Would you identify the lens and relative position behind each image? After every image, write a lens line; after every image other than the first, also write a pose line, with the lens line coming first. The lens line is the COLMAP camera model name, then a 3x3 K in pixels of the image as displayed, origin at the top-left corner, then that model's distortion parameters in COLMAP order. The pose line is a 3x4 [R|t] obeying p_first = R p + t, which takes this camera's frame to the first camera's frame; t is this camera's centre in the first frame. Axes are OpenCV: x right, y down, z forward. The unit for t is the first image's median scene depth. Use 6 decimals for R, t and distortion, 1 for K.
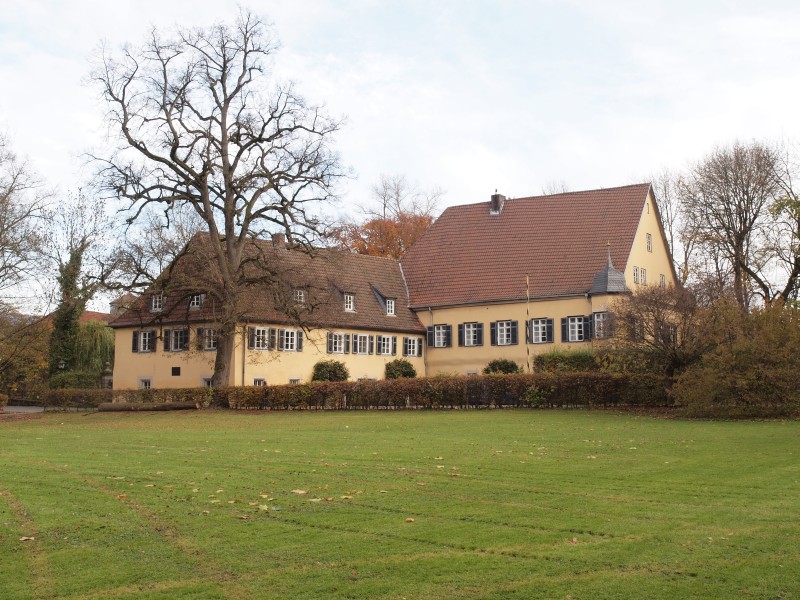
lens RADIAL K [[845.5, 0, 400.0], [0, 845.5, 300.0], [0, 0, 1]] dist [-0.006712, 0.024250]
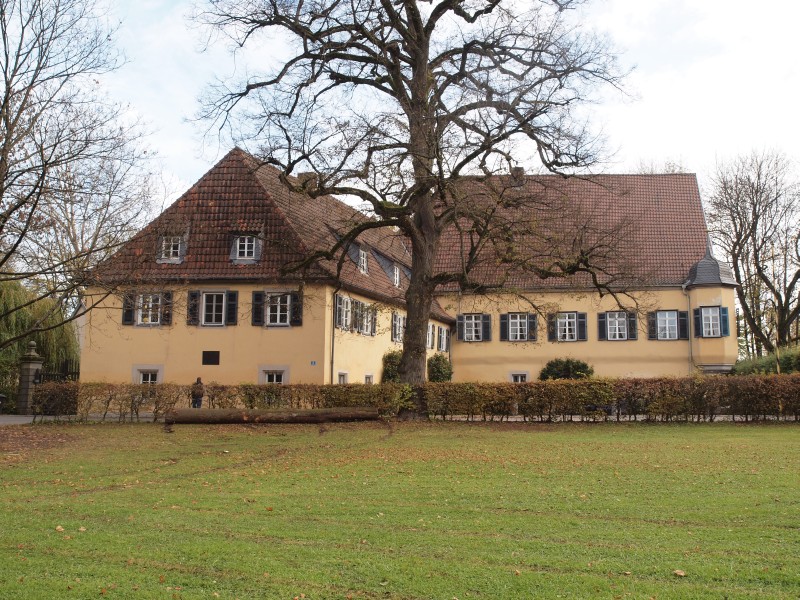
lens RADIAL K [[762.2, 0, 400.0], [0, 762.2, 300.0], [0, 0, 1]] dist [-0.071619, 0.169649]
pose [[0.912479, 0.065808, 0.403795, -0.357658], [-0.057509, 0.997811, -0.032661, 0.050378], [-0.405061, 0.006581, 0.914266, 0.414333]]
